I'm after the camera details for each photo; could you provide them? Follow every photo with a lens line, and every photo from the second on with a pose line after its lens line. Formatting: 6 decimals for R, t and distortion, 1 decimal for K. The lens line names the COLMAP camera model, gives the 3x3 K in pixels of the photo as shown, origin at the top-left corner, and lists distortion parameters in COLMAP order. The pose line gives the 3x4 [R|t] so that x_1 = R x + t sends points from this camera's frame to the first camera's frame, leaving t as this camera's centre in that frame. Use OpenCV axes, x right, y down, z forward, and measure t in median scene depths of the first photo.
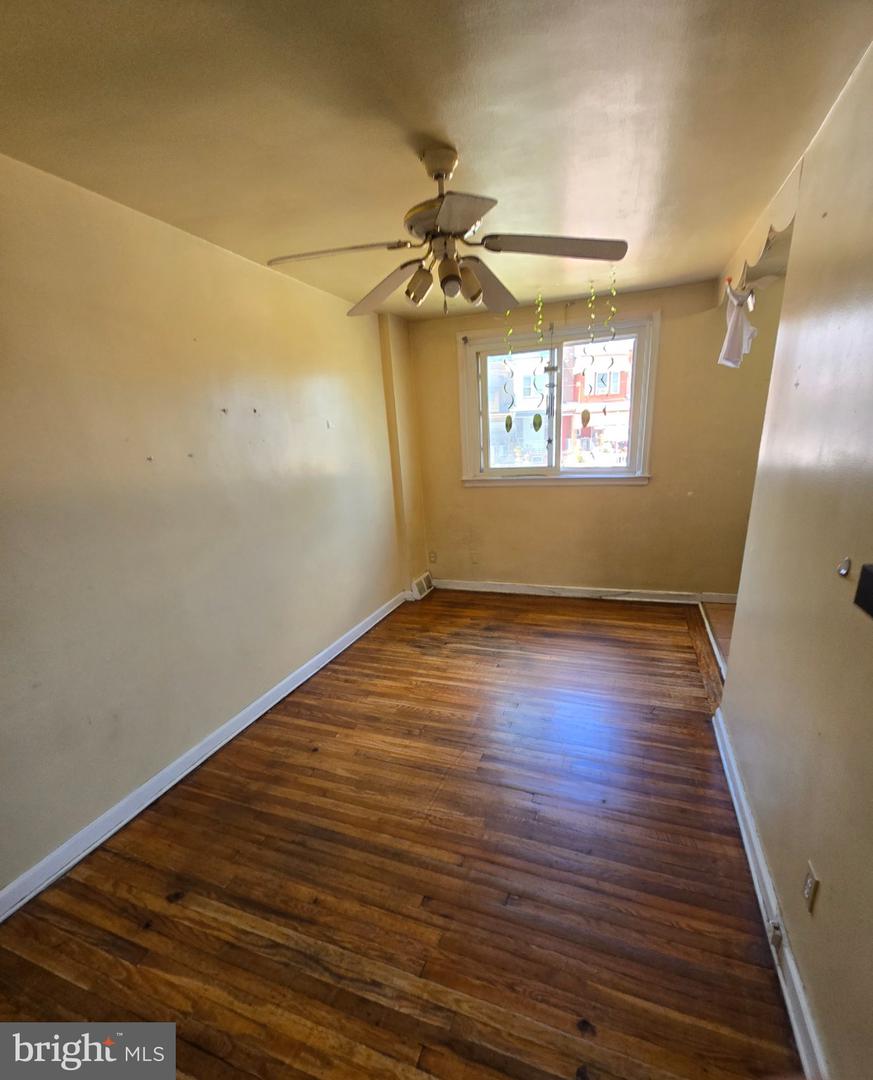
lens RADIAL K [[516.0, 0, 434.6], [0, 516.0, 552.7], [0, 0, 1]] dist [0.003187, 0.000542]
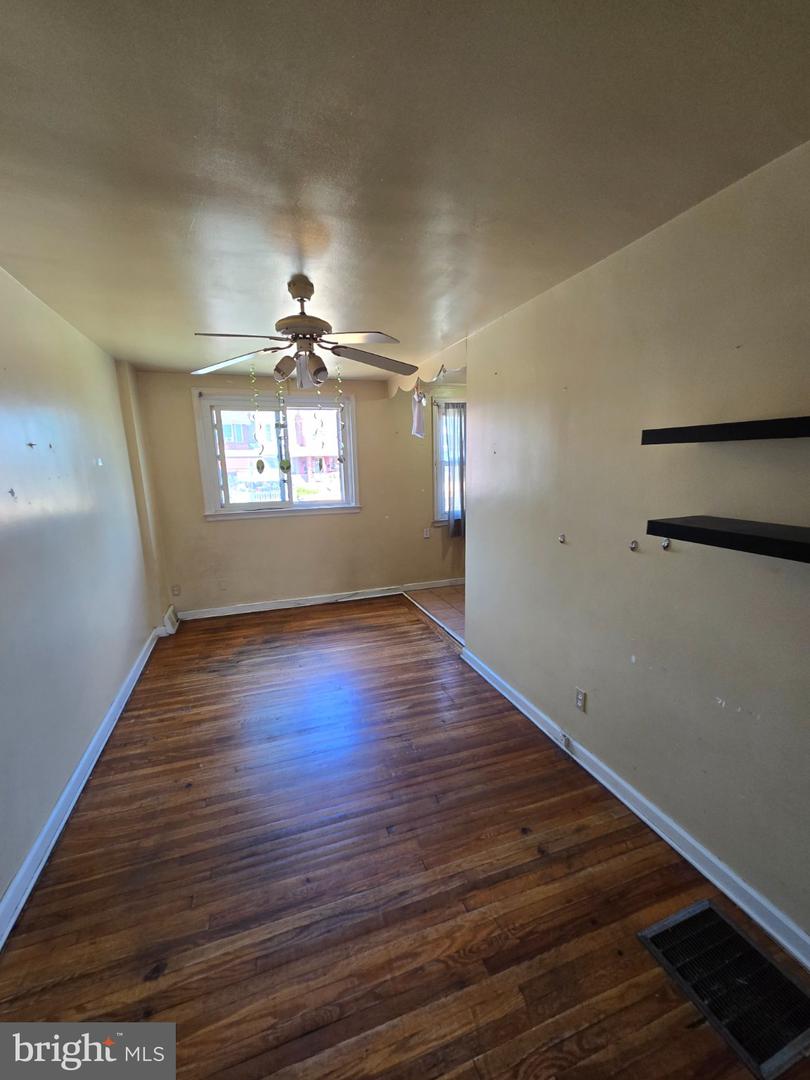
lens RADIAL K [[450.3, 0, 406.3], [0, 450.3, 546.8], [0, 0, 1]] dist [-0.000829, 0.005154]
pose [[0.758852, -0.082685, 0.645993, -0.351964], [0.128135, 0.991476, -0.023616, 0.002522], [-0.638533, 0.100695, 0.762978, 0.024041]]
